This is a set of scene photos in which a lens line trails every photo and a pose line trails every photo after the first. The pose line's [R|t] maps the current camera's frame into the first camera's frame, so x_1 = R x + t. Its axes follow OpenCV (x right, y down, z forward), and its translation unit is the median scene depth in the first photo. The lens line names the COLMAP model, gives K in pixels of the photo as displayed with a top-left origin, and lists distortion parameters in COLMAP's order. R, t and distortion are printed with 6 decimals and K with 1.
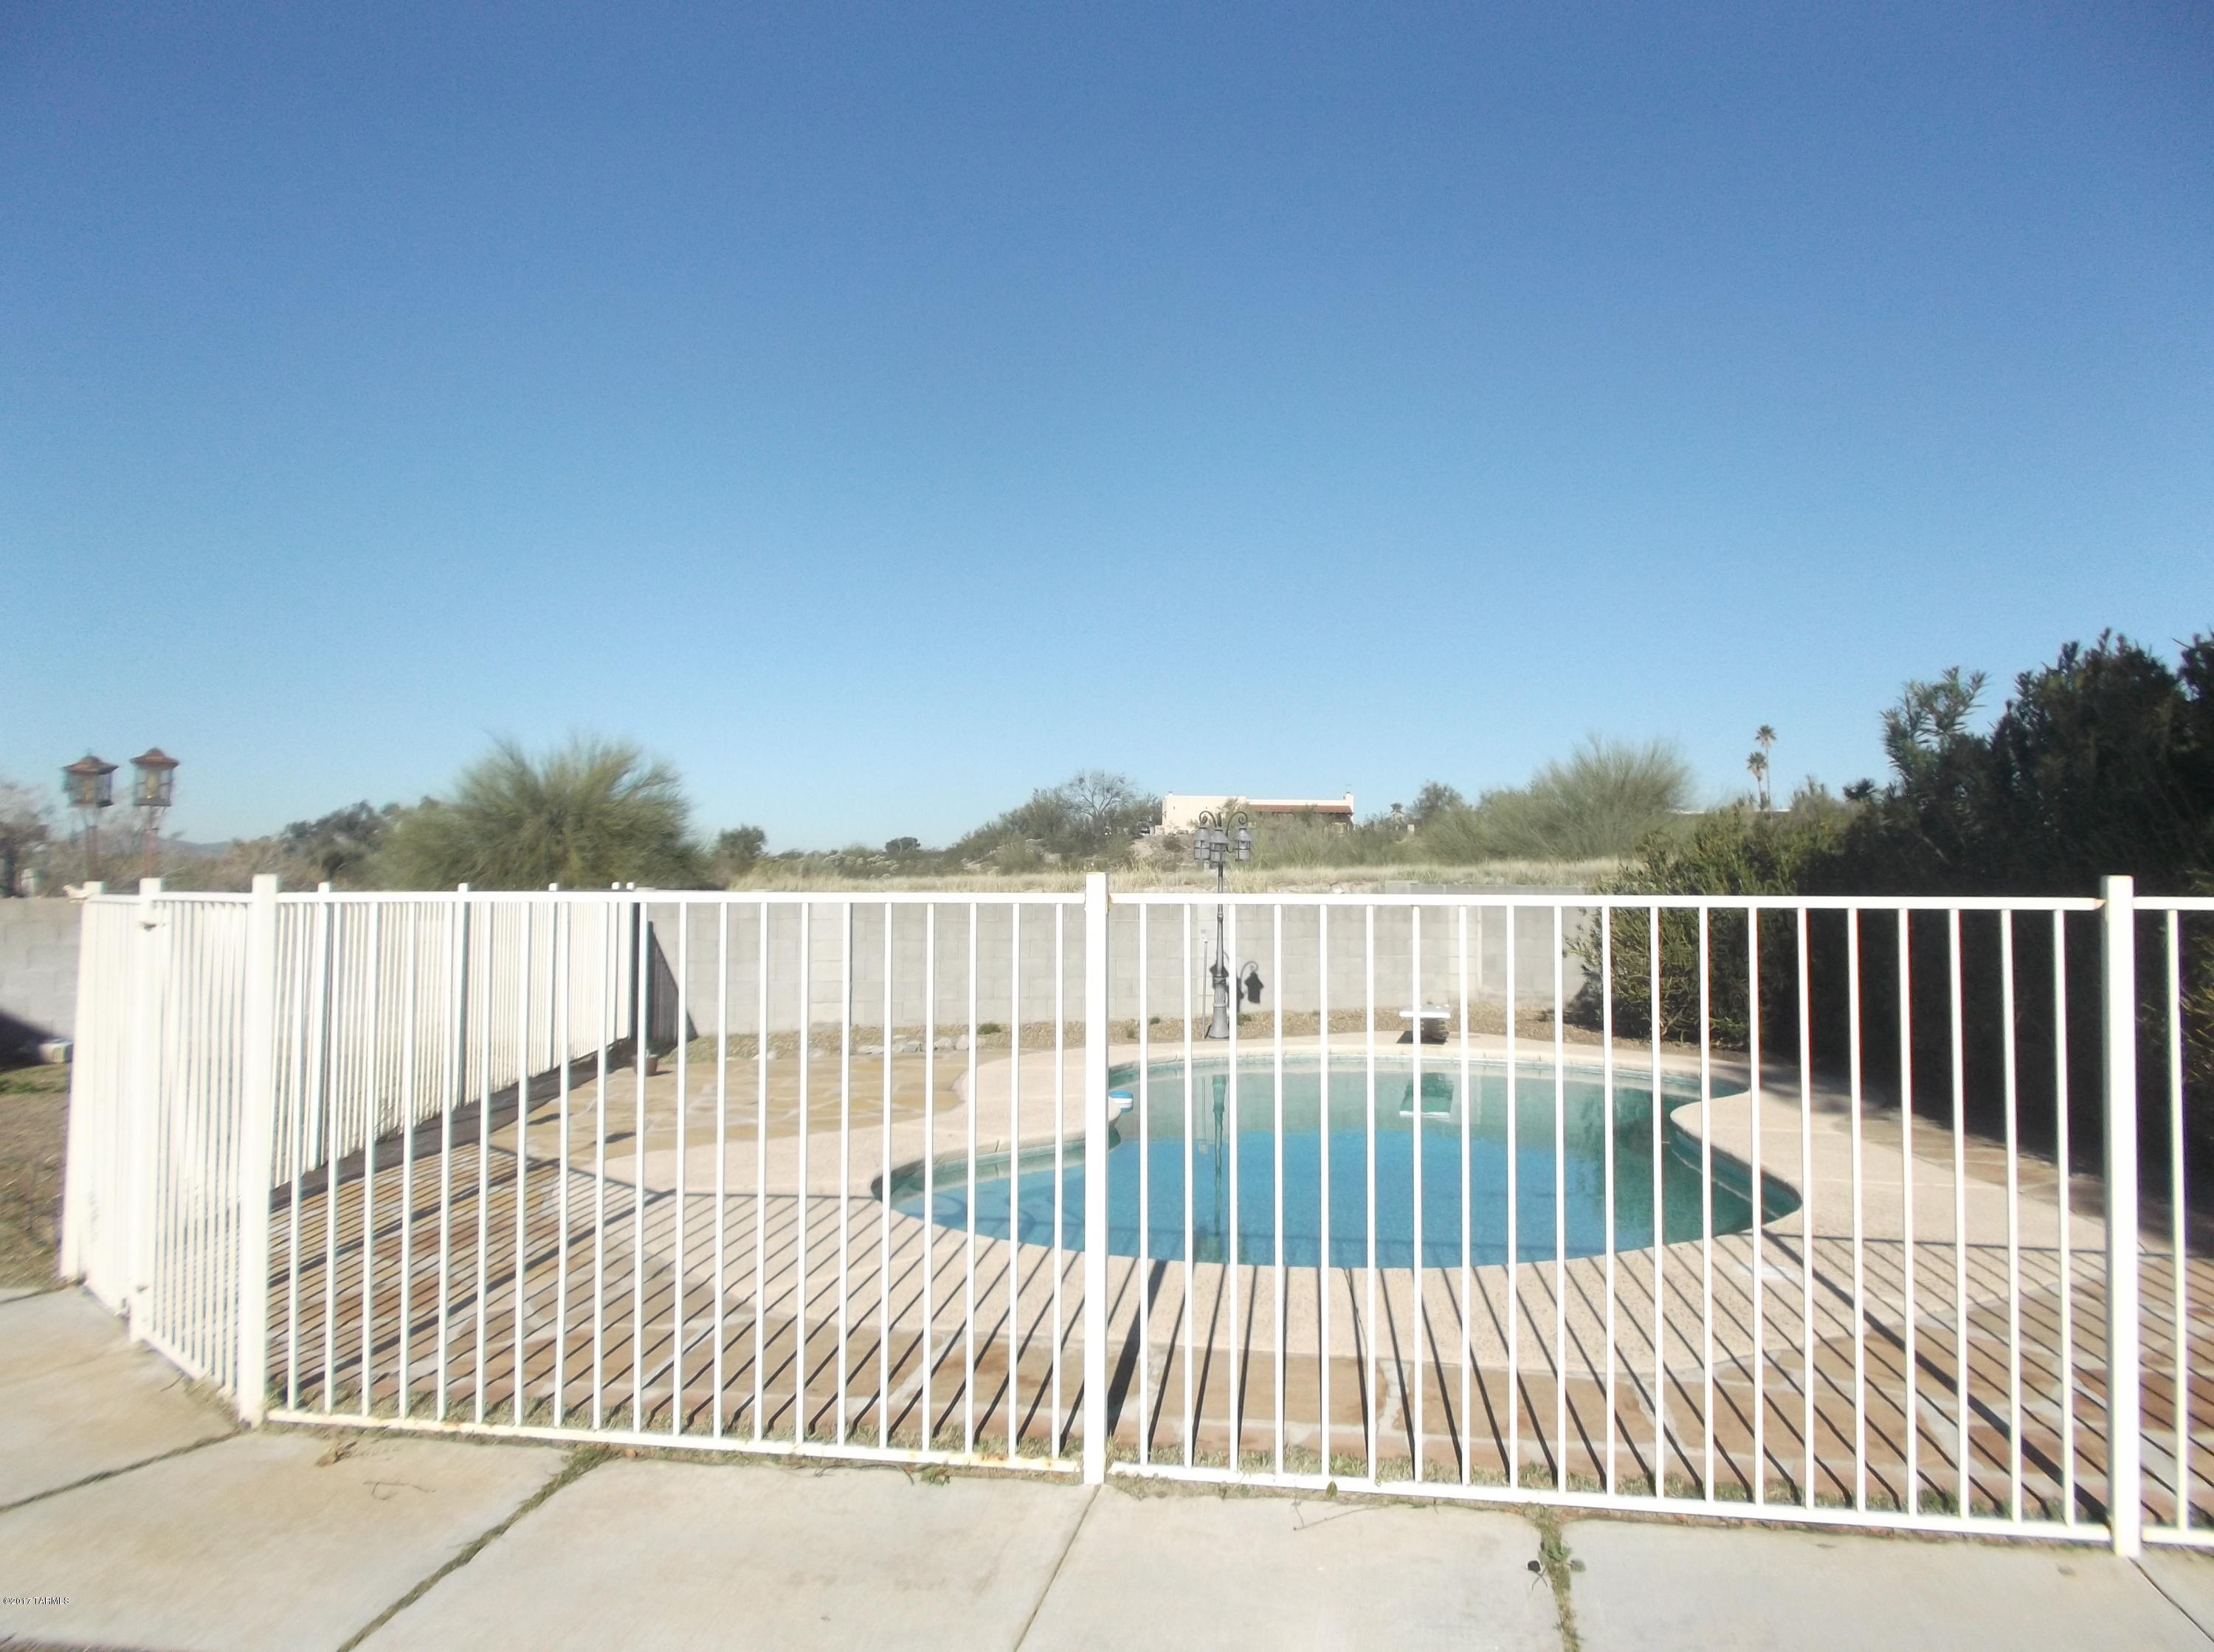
lens RADIAL K [[1735.7, 0, 1105.9], [0, 1735.7, 819.1], [0, 0, 1]] dist [-0.029176, 0.010060]
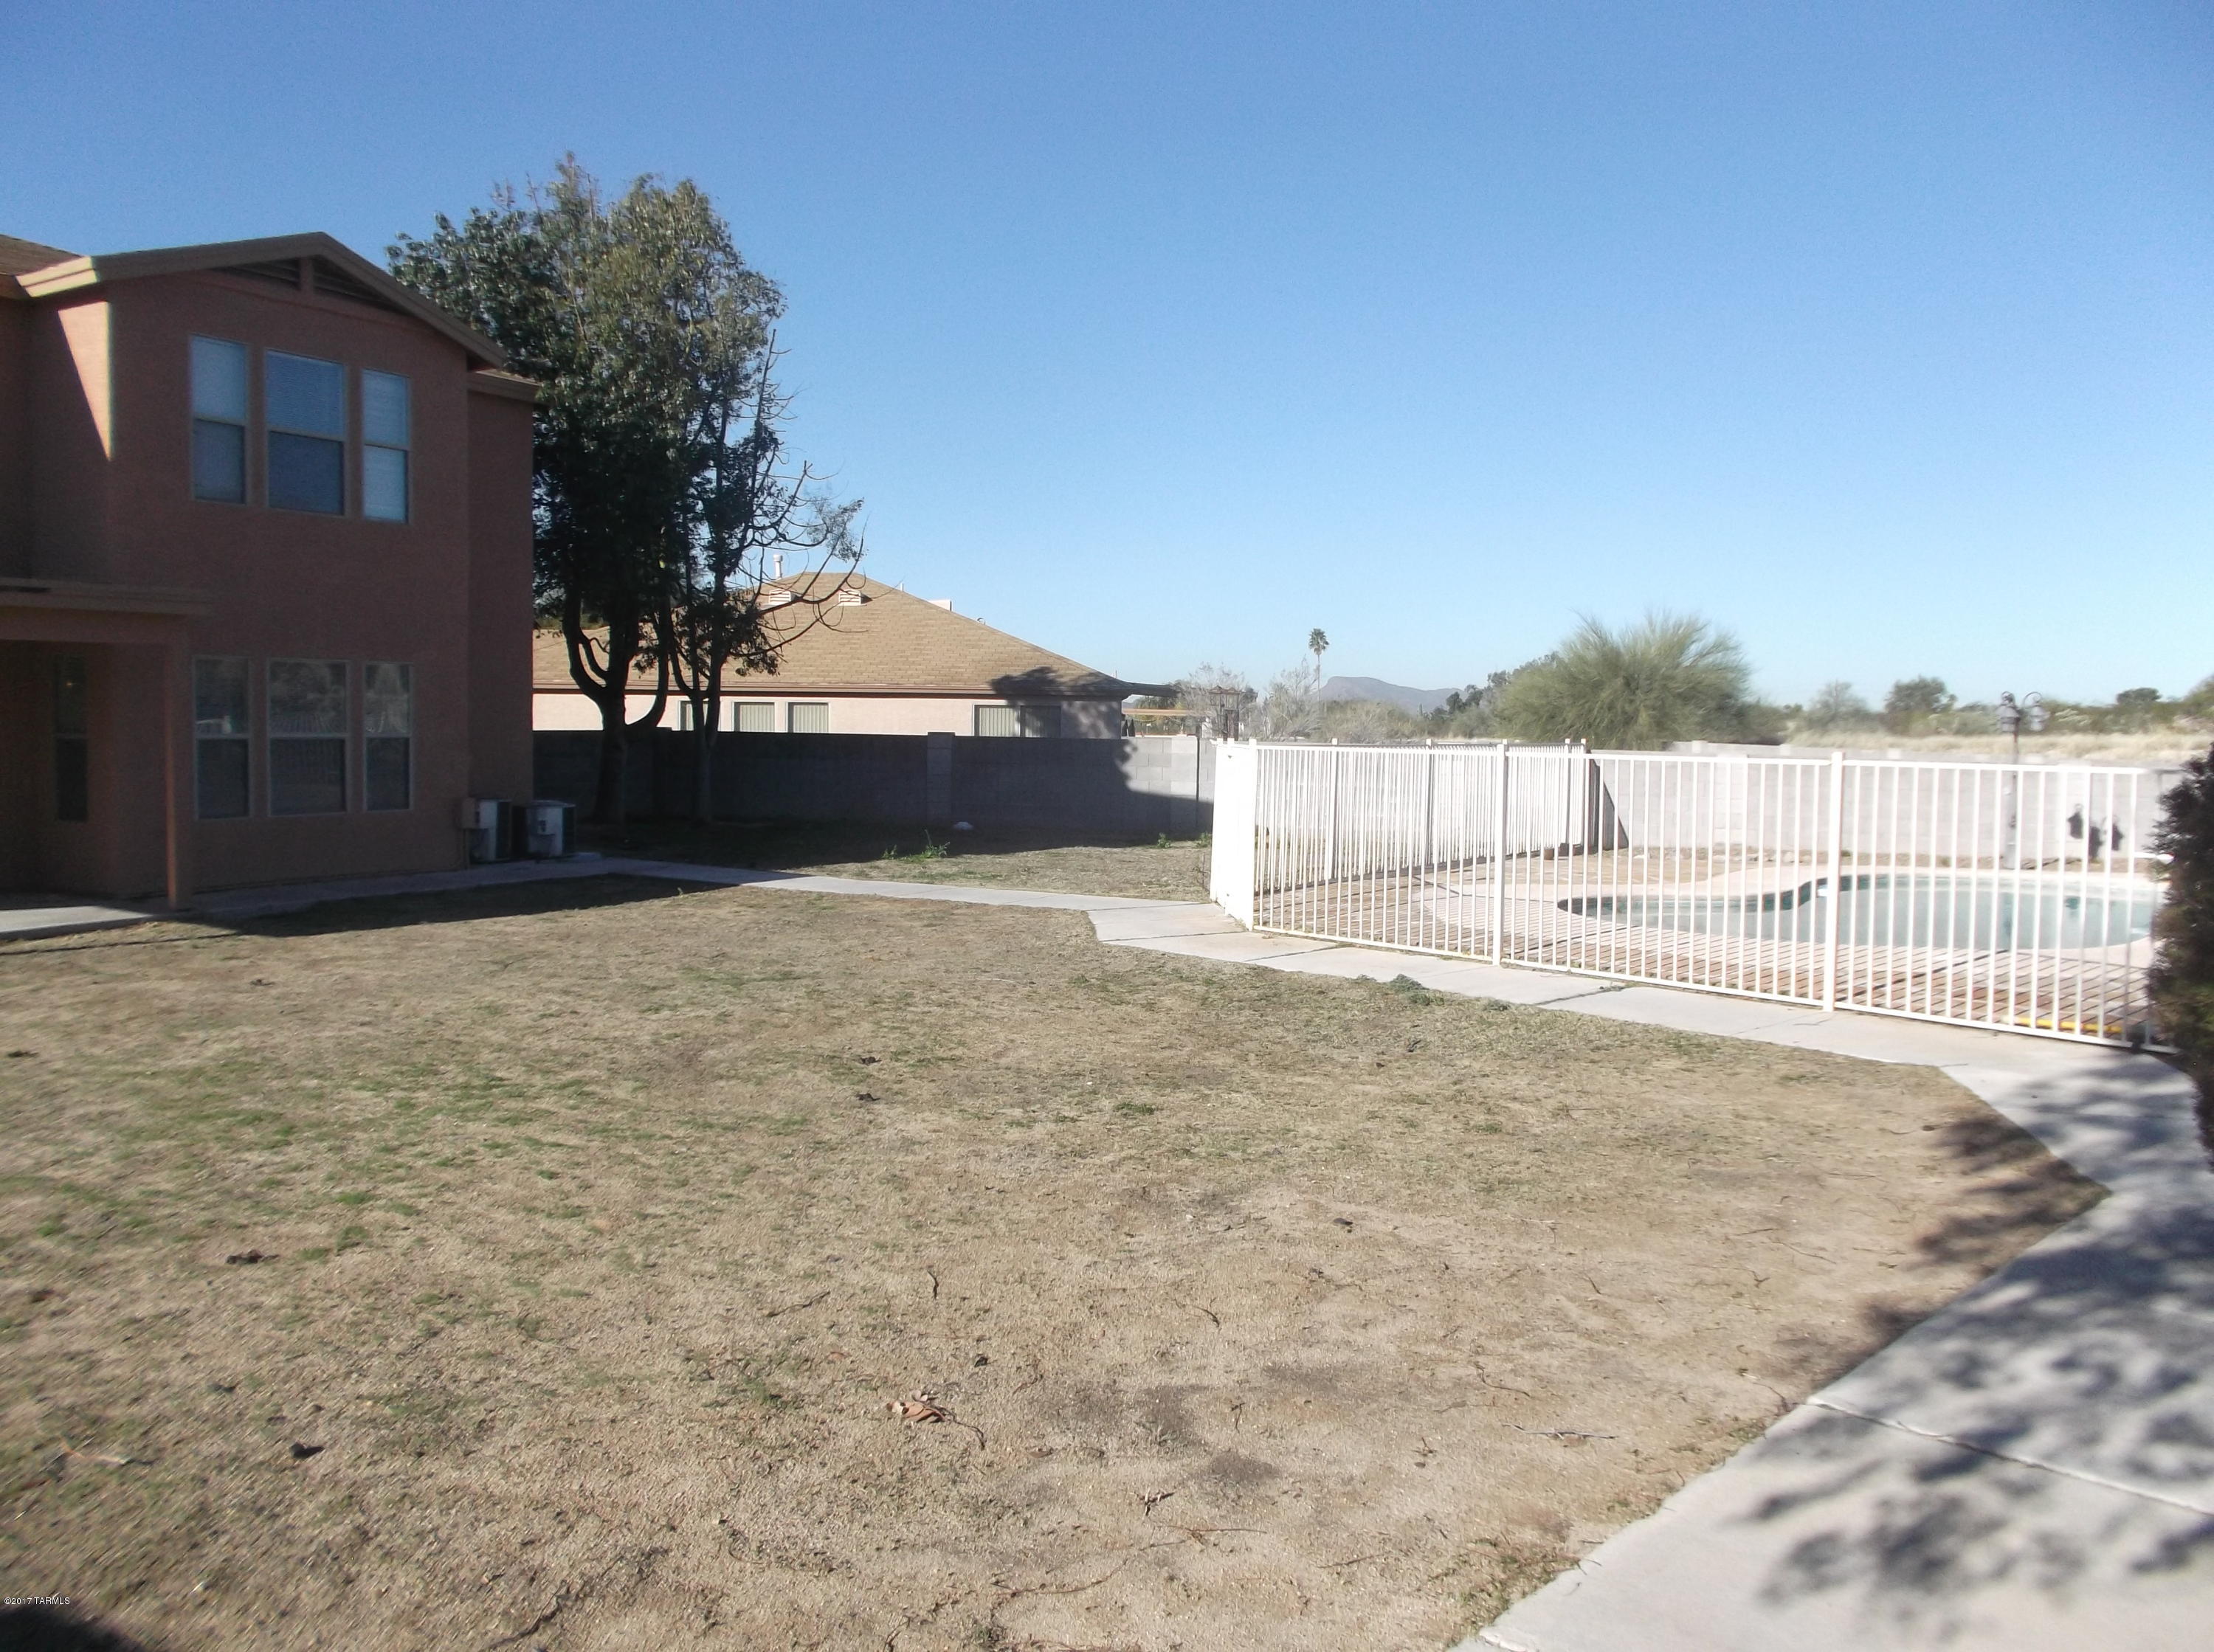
lens RADIAL K [[1735.7, 0, 1107.4], [0, 1735.7, 821.3], [0, 0, 1]] dist [-0.029176, 0.010060]
pose [[0.786886, 0.047448, -0.615271, 0.147075], [0.007214, 0.996264, 0.086055, -0.010300], [0.617056, -0.072154, 0.783604, -0.188116]]
